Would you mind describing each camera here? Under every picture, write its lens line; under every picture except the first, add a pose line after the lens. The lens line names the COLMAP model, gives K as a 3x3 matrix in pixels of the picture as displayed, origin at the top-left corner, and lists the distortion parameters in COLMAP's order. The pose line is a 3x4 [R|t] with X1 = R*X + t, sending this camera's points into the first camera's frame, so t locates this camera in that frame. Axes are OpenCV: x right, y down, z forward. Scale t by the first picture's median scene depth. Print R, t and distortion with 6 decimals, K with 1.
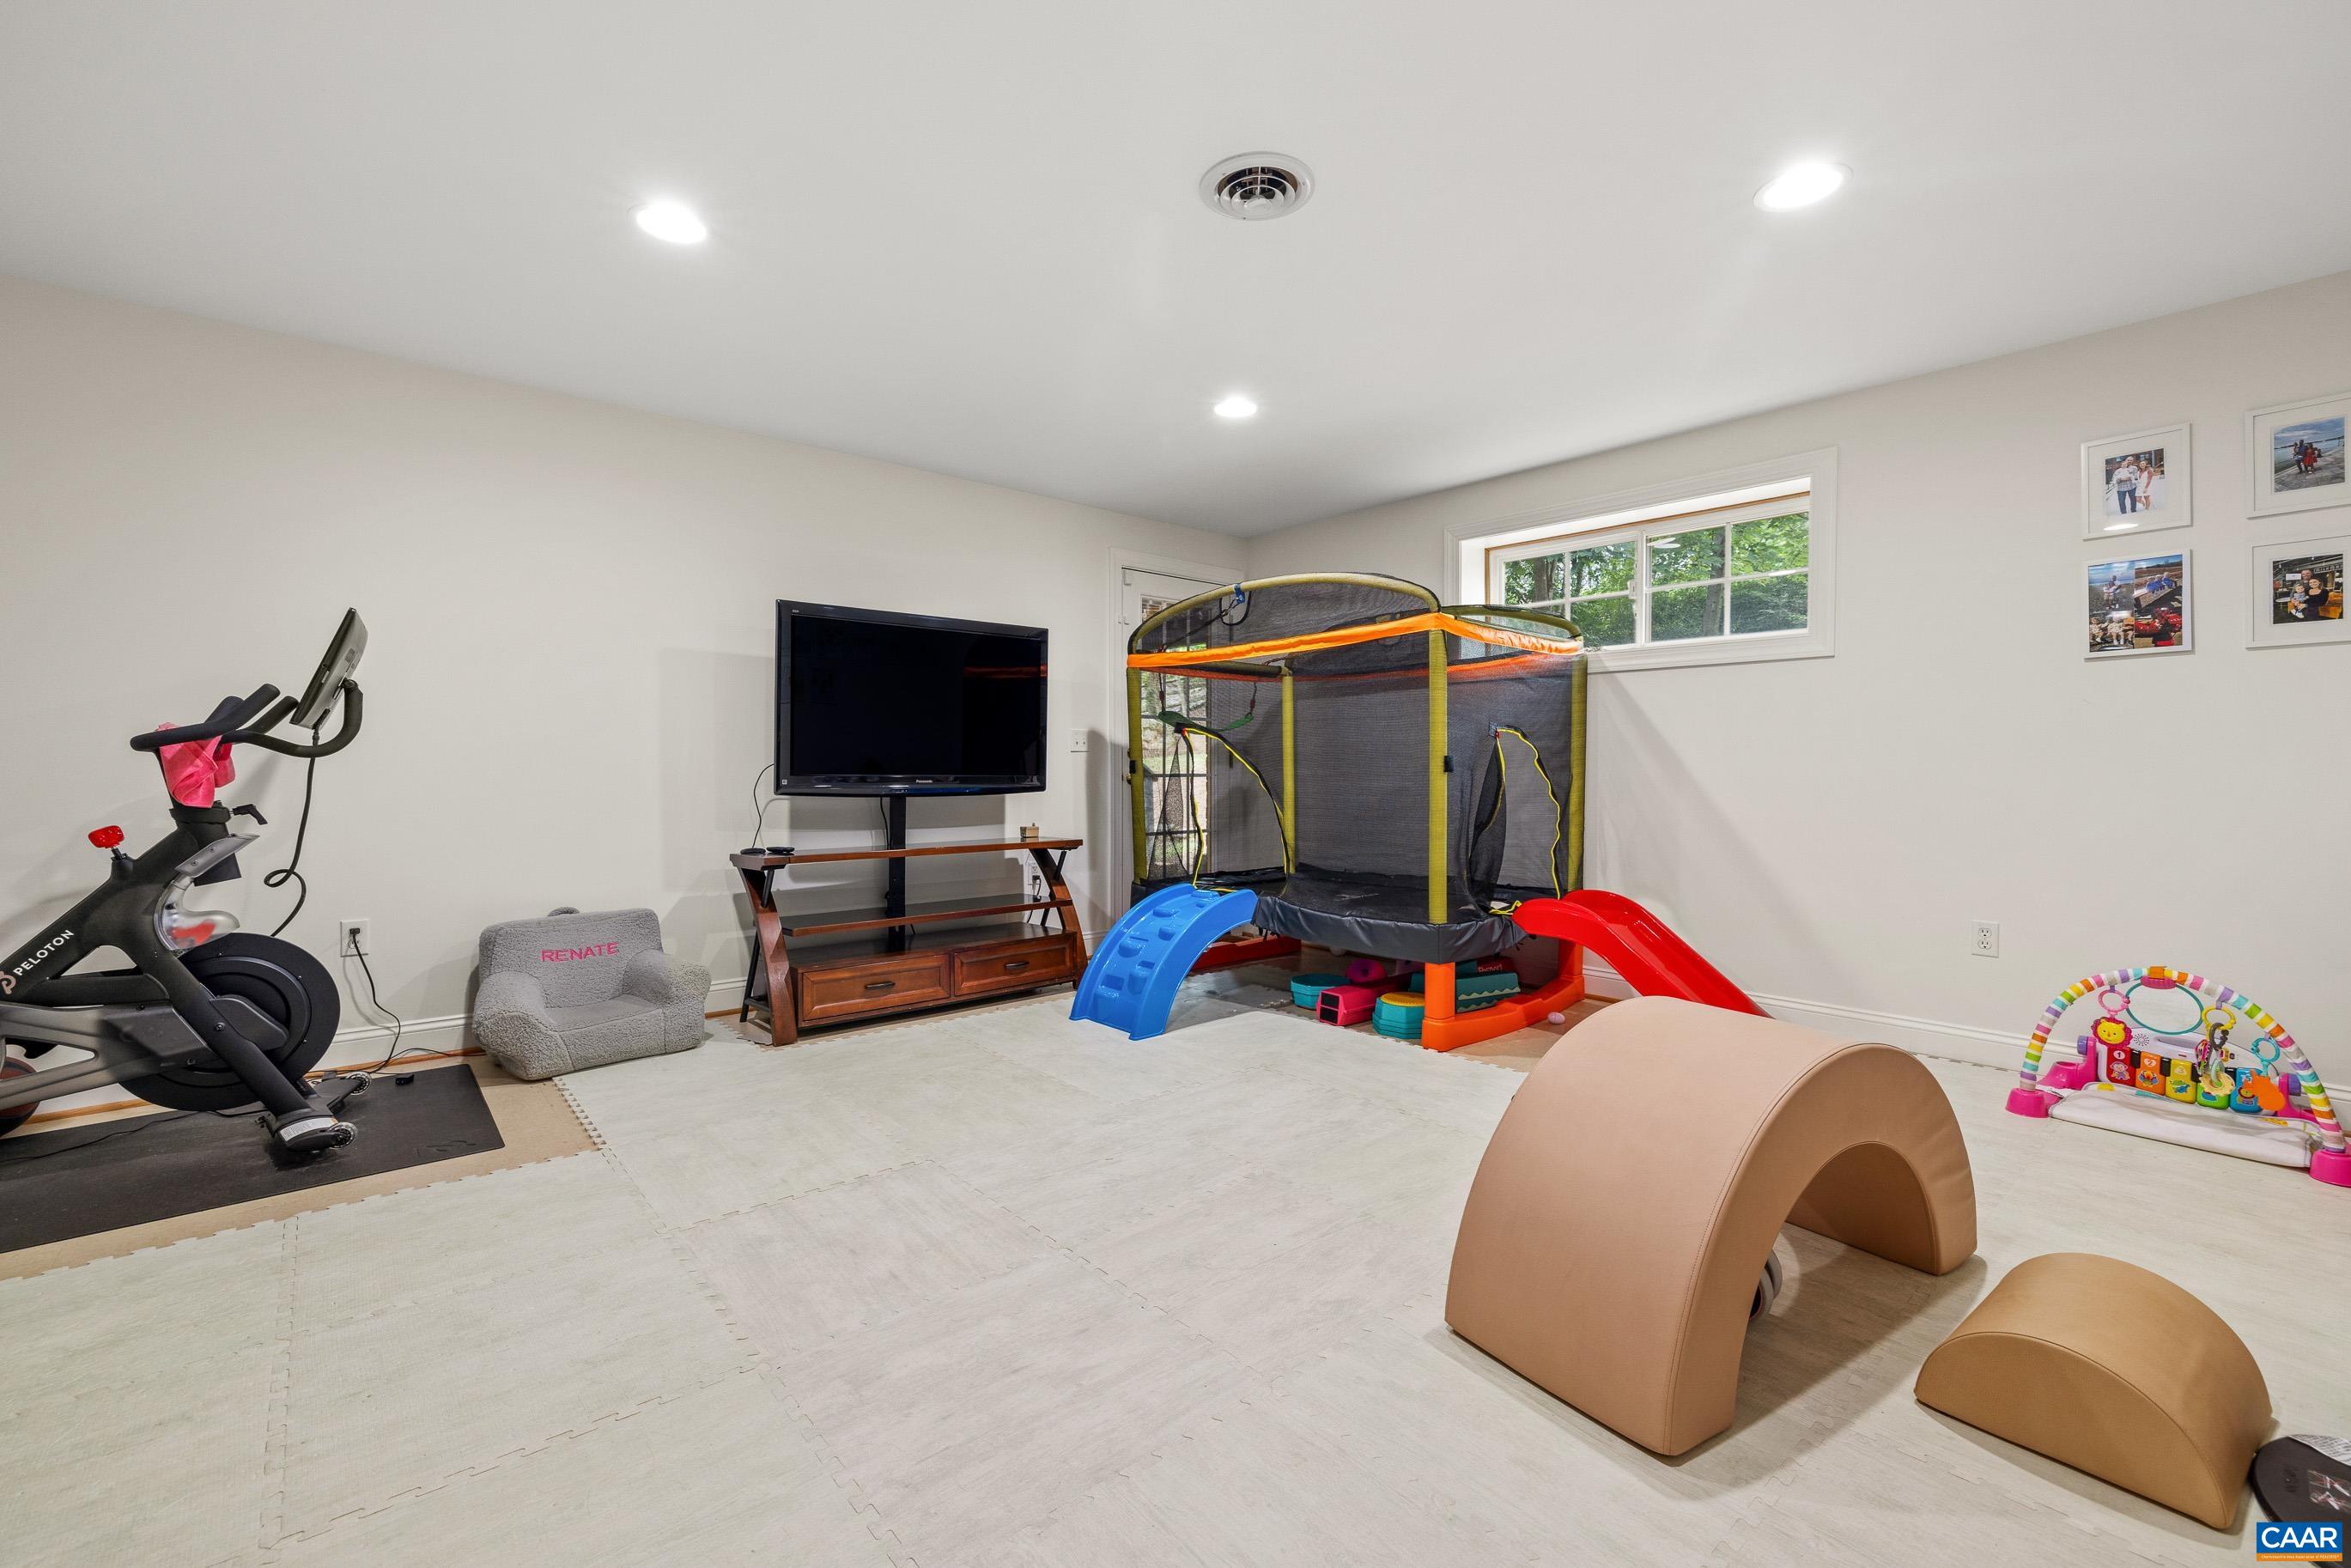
lens RADIAL K [[991.4, 0, 1178.8], [0, 991.4, 771.4], [0, 0, 1]] dist [0.000054, 0.000285]
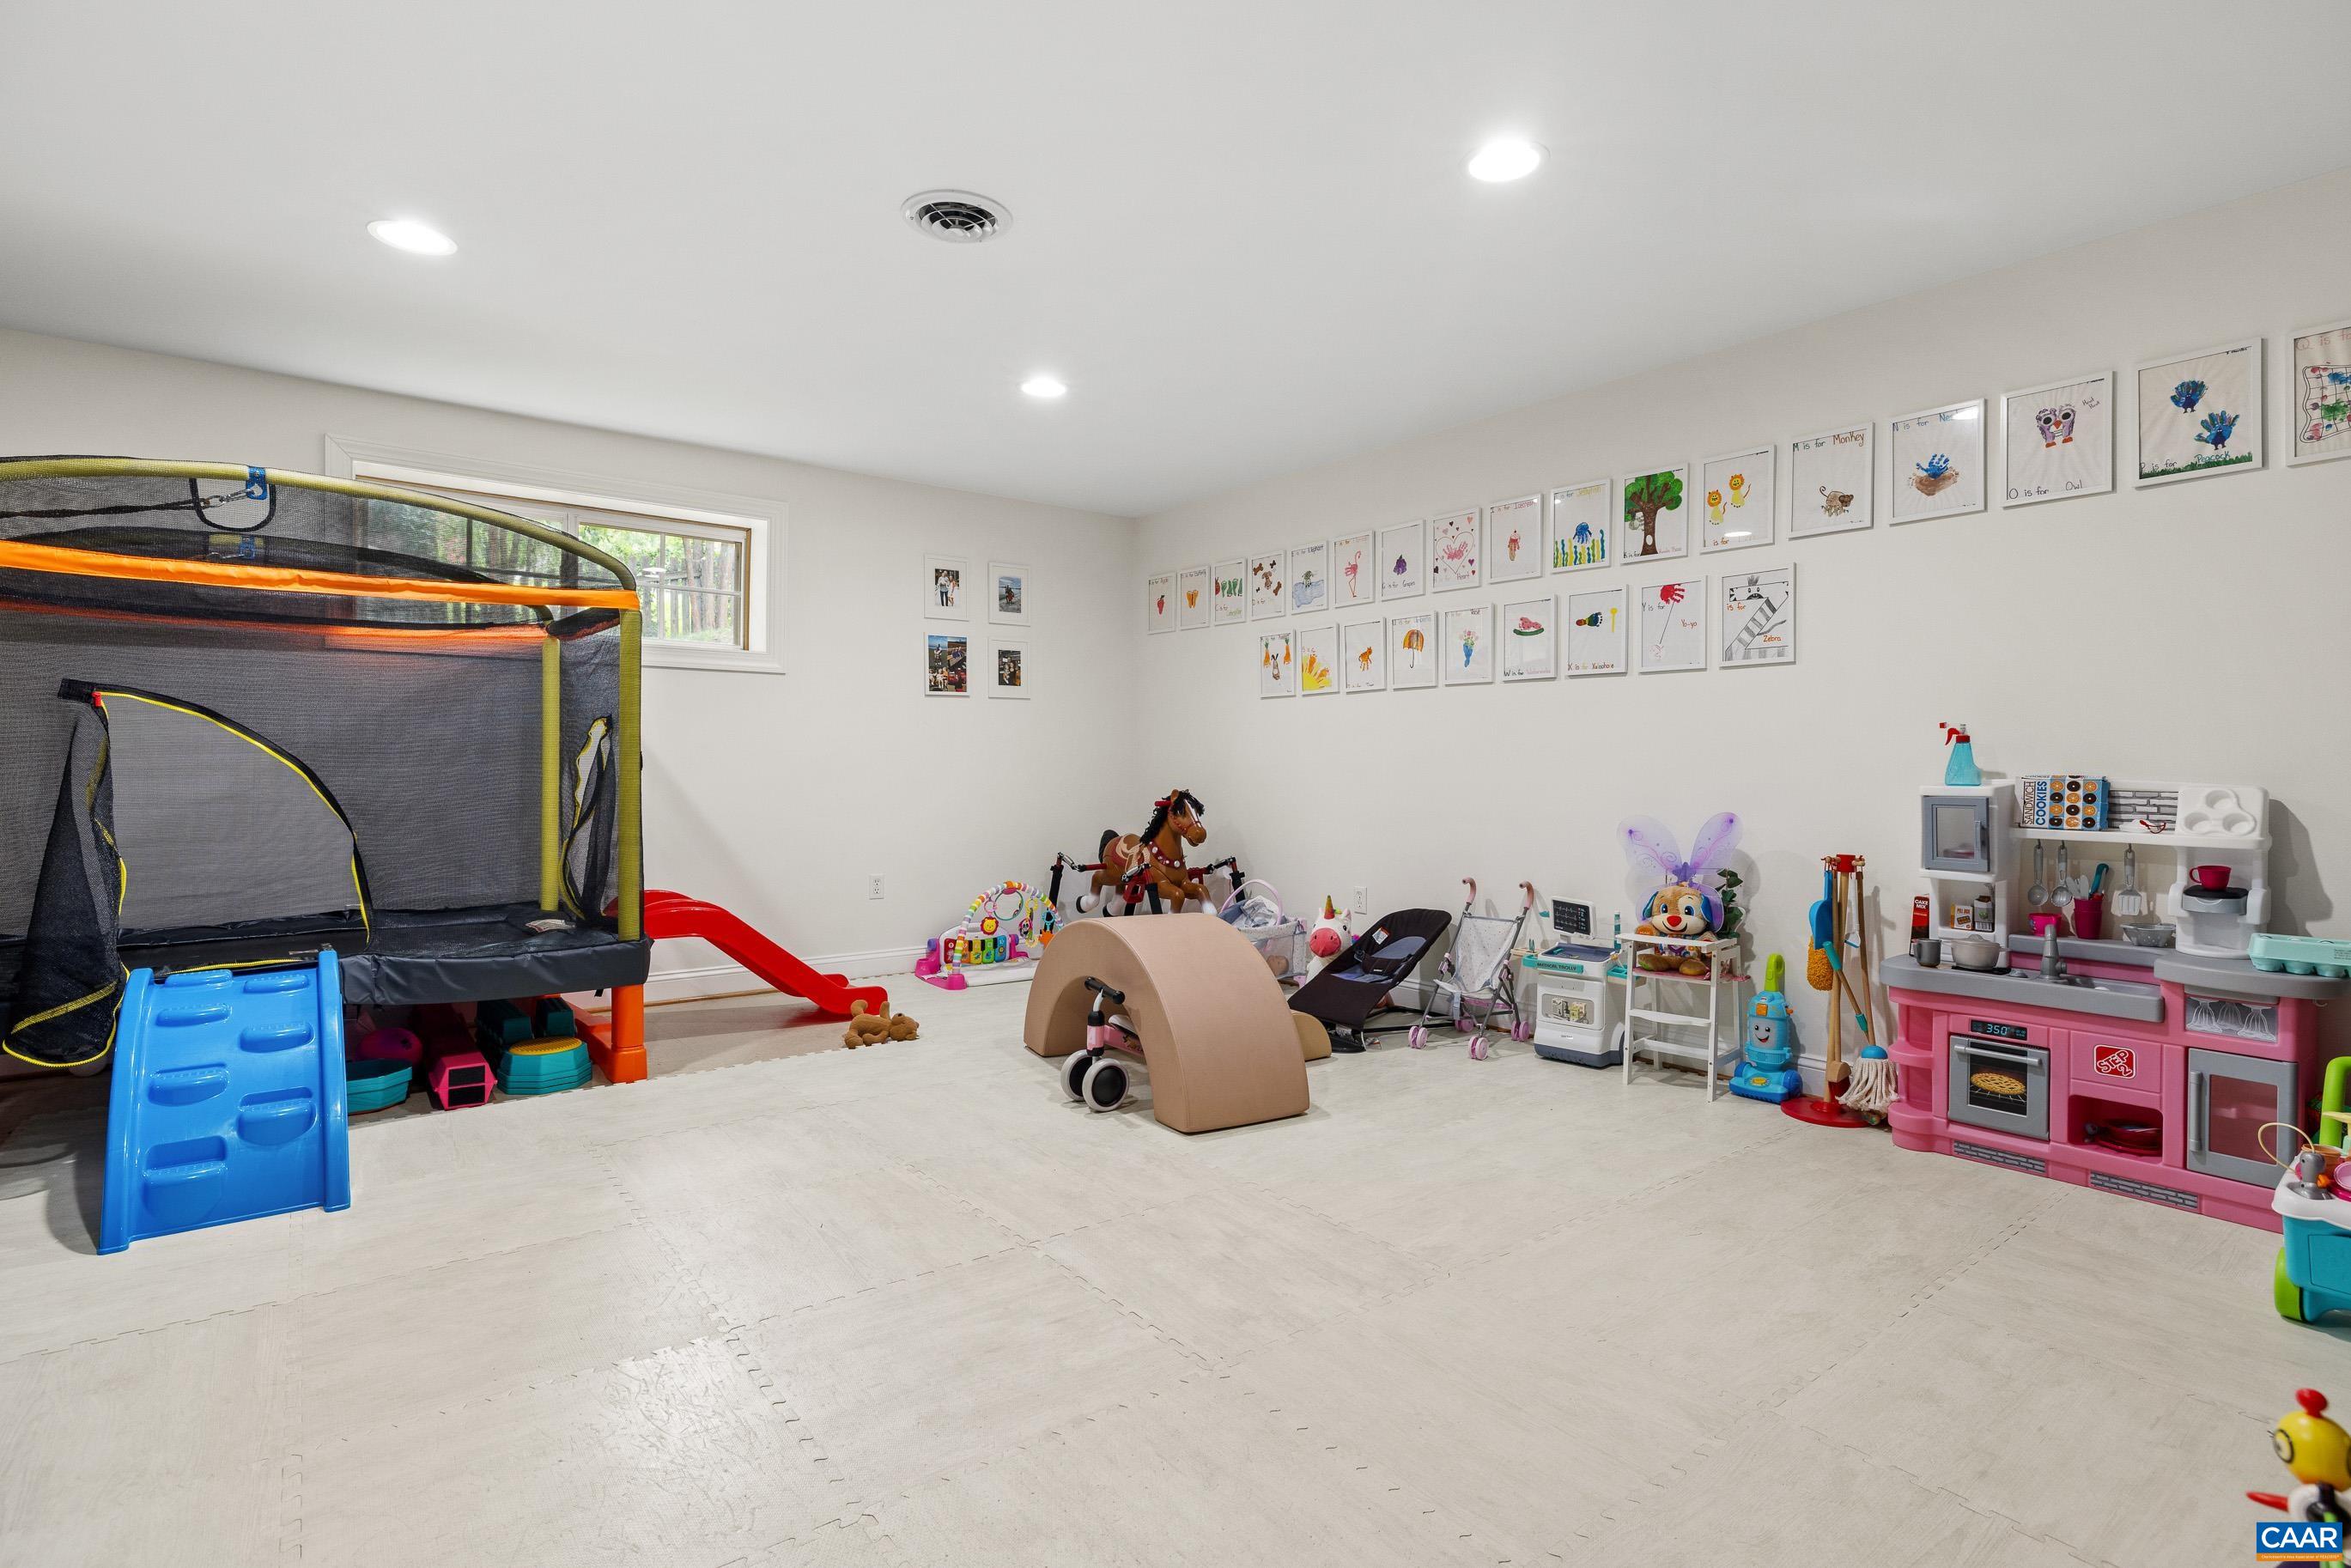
lens RADIAL K [[1121.8, 0, 1175.5], [0, 1121.8, 784.0], [0, 0, 1]] dist [0.002061, 0.000321]
pose [[0.061161, -0.016358, 0.997994, -0.902918], [-0.001940, 0.999862, 0.016508, -0.005610], [-0.998126, -0.002945, 0.061121, 0.569324]]
